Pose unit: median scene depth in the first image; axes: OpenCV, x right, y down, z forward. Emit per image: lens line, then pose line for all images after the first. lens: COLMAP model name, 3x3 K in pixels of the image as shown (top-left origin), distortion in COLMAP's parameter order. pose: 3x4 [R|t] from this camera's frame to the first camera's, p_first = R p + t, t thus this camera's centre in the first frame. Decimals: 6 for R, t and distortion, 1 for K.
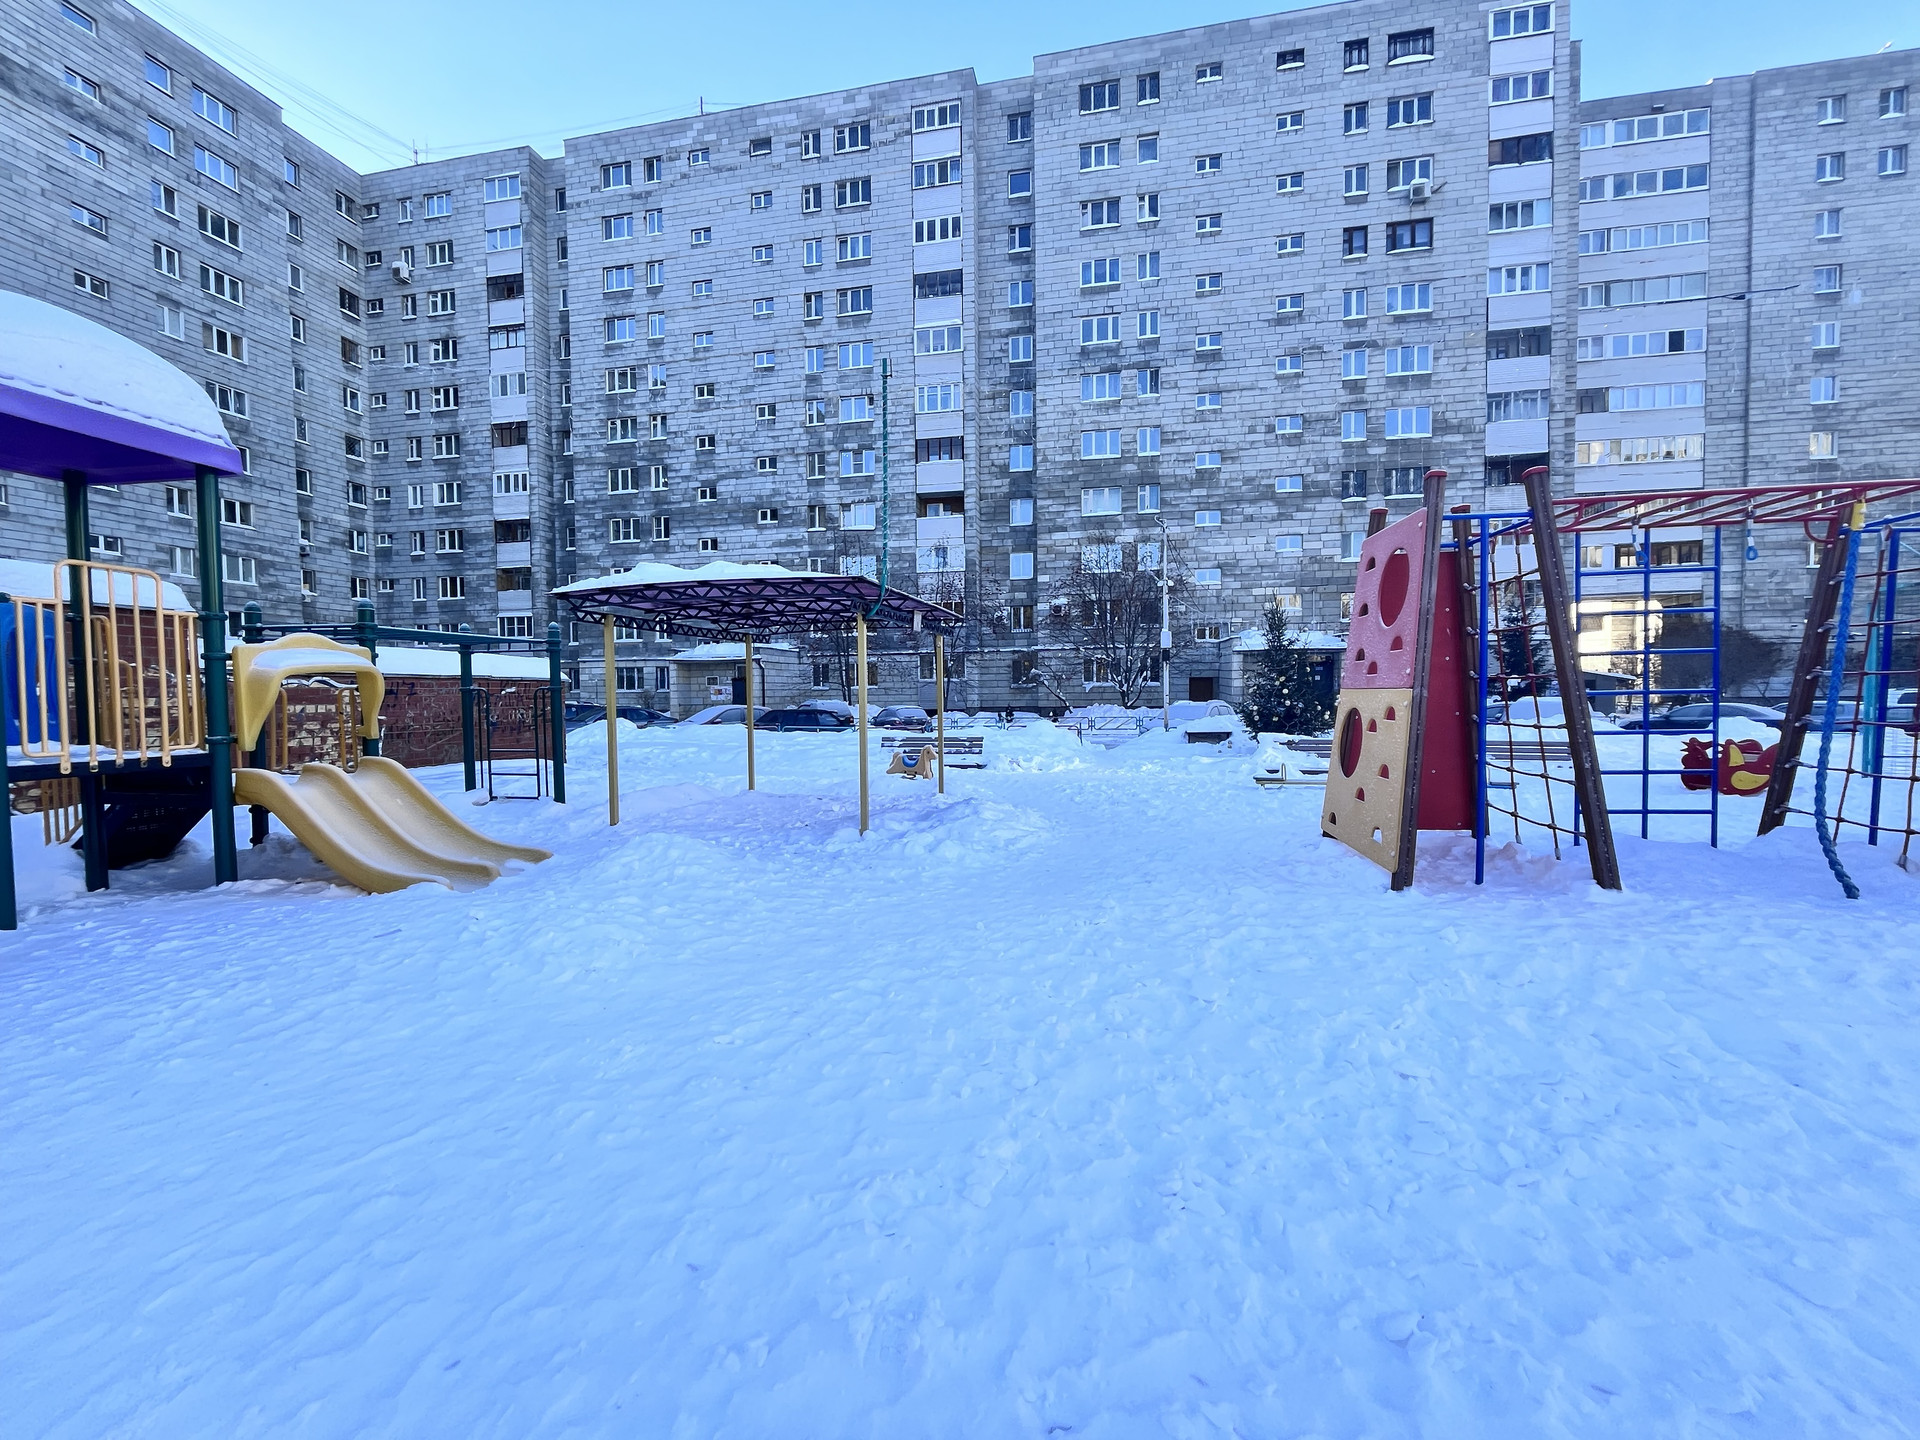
lens RADIAL K [[780.9, 0, 960.8], [0, 780.9, 722.1], [0, 0, 1]] dist [-0.005102, 0.000237]
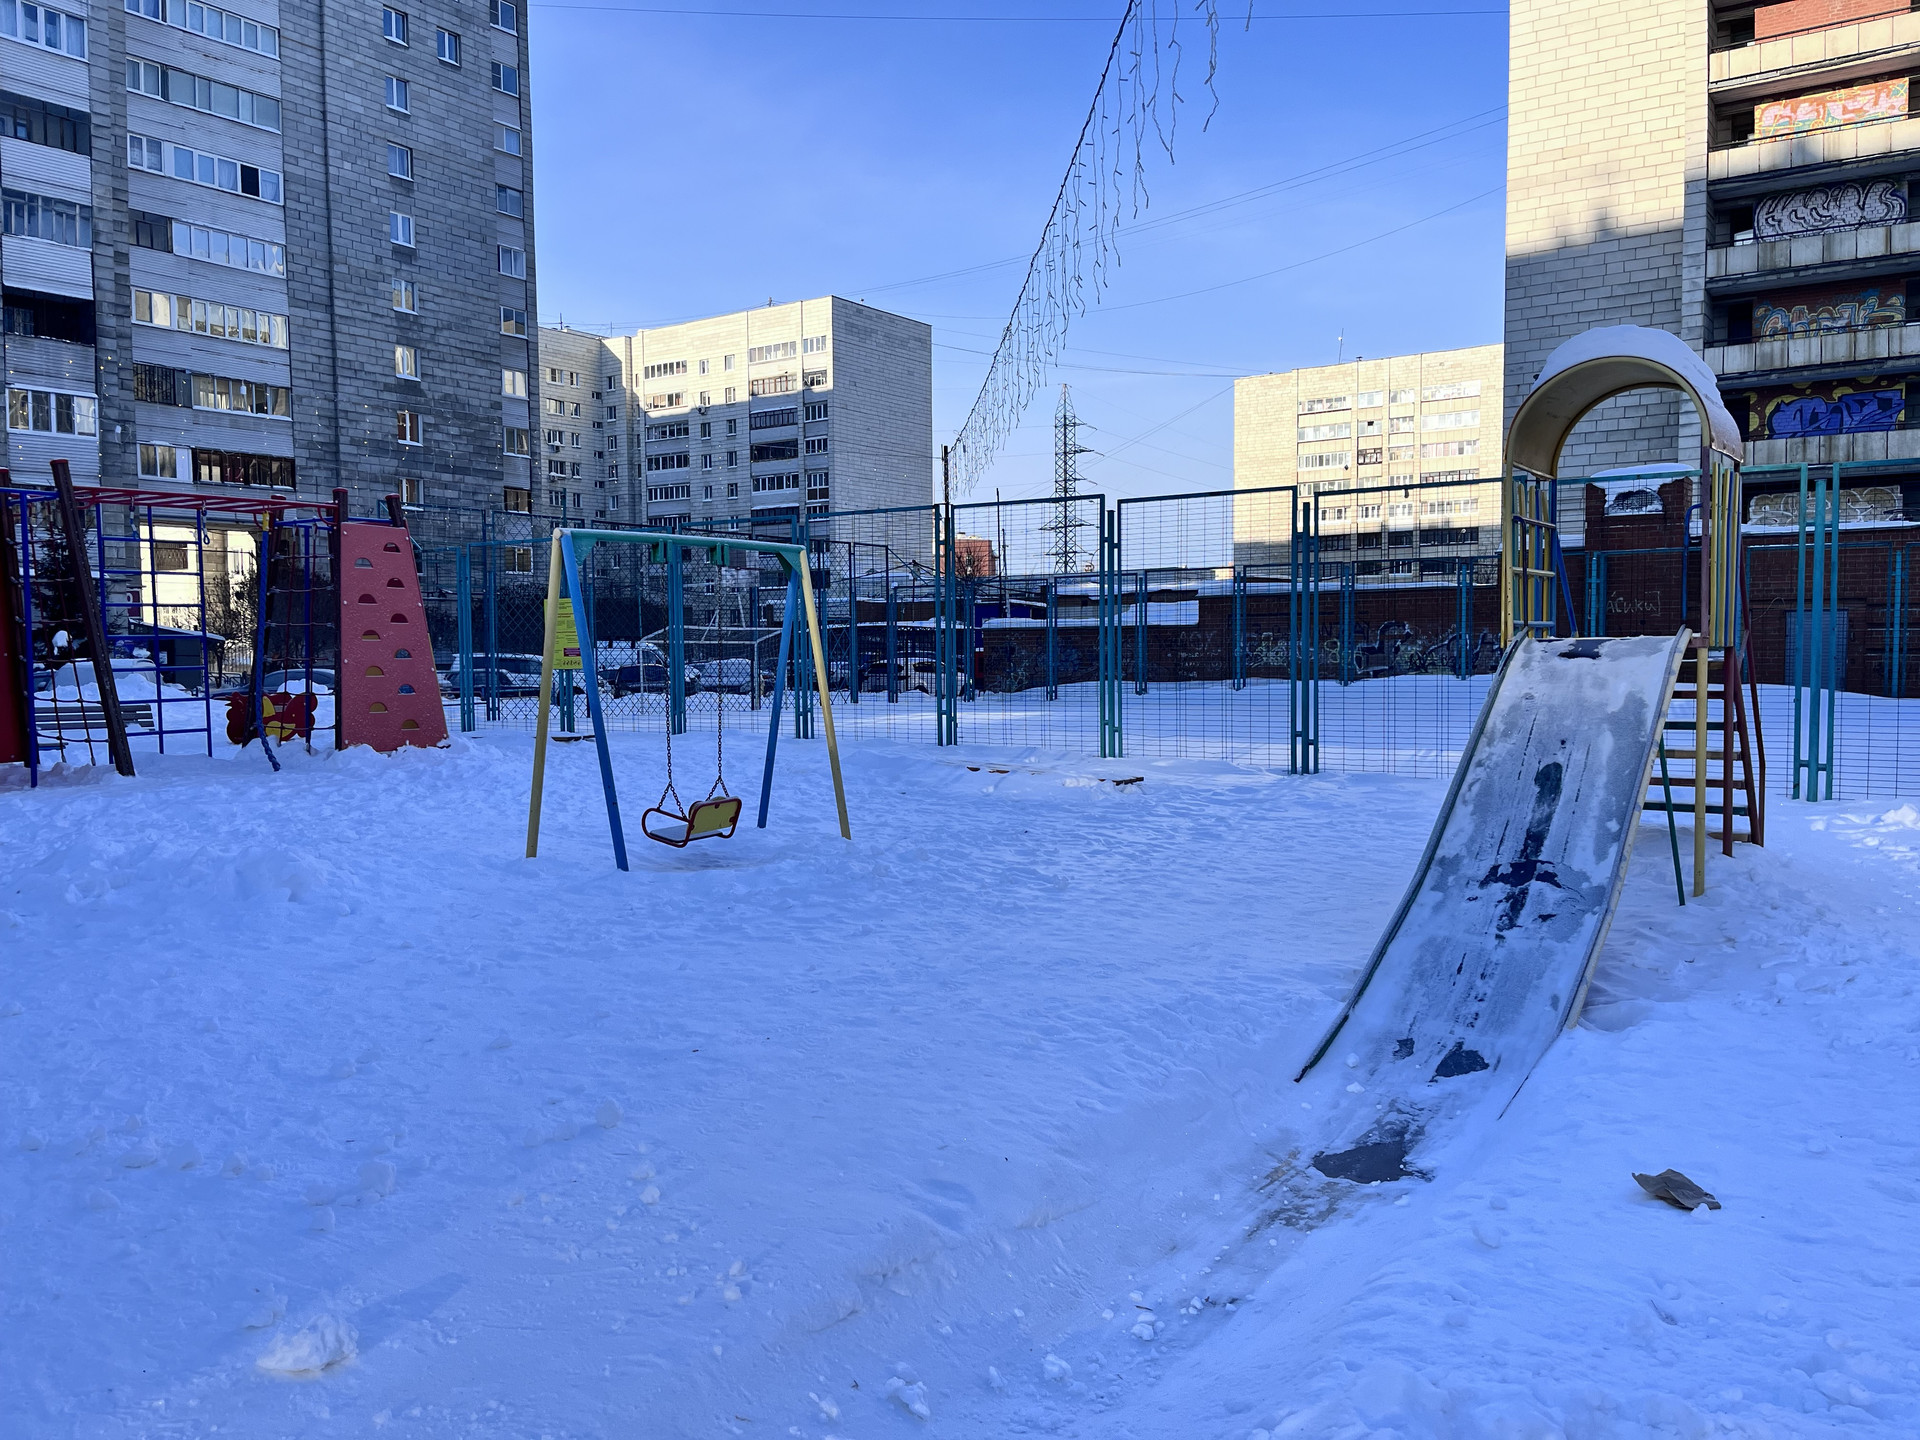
lens RADIAL K [[1449.0, 0, 946.4], [0, 1449.0, 730.0], [0, 0, 1]] dist [0.072819, -0.096439]
pose [[0.403758, -0.042924, 0.913858, -0.120464], [0.038822, 0.998803, 0.029761, 0.014188], [-0.914042, 0.023462, 0.404941, -0.174191]]
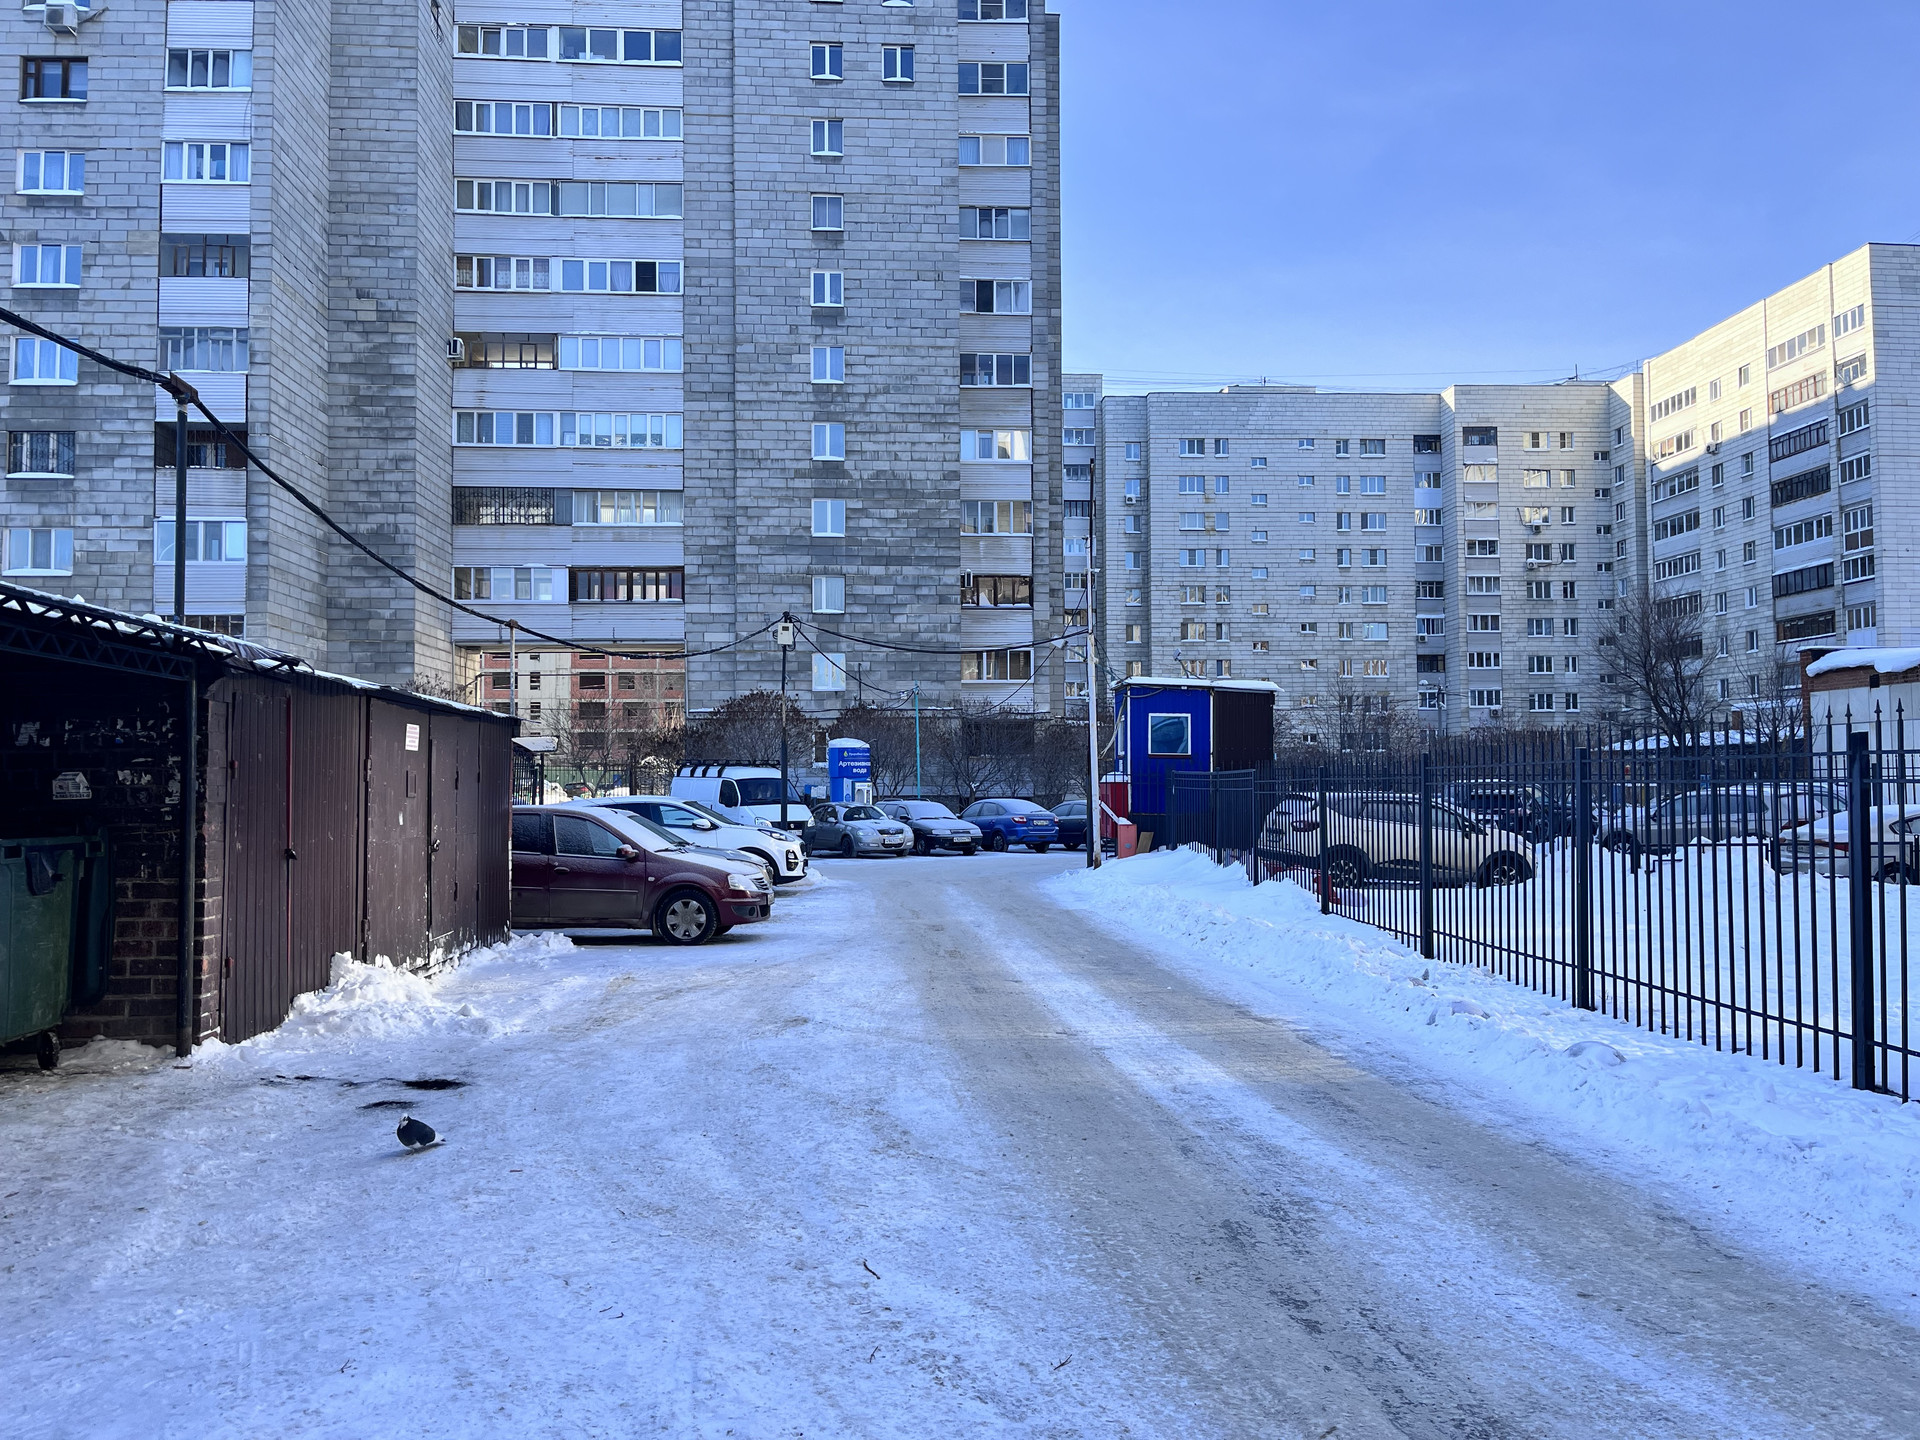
lens RADIAL K [[1449.0, 0, 958.2], [0, 1449.0, 719.1], [0, 0, 1]] dist [0.072819, -0.096439]
pose [[0.963931, 0.016506, 0.265640, 0.979477], [0.007072, 0.996134, -0.087560, 0.013589], [-0.266059, 0.086280, 0.960088, -0.313769]]
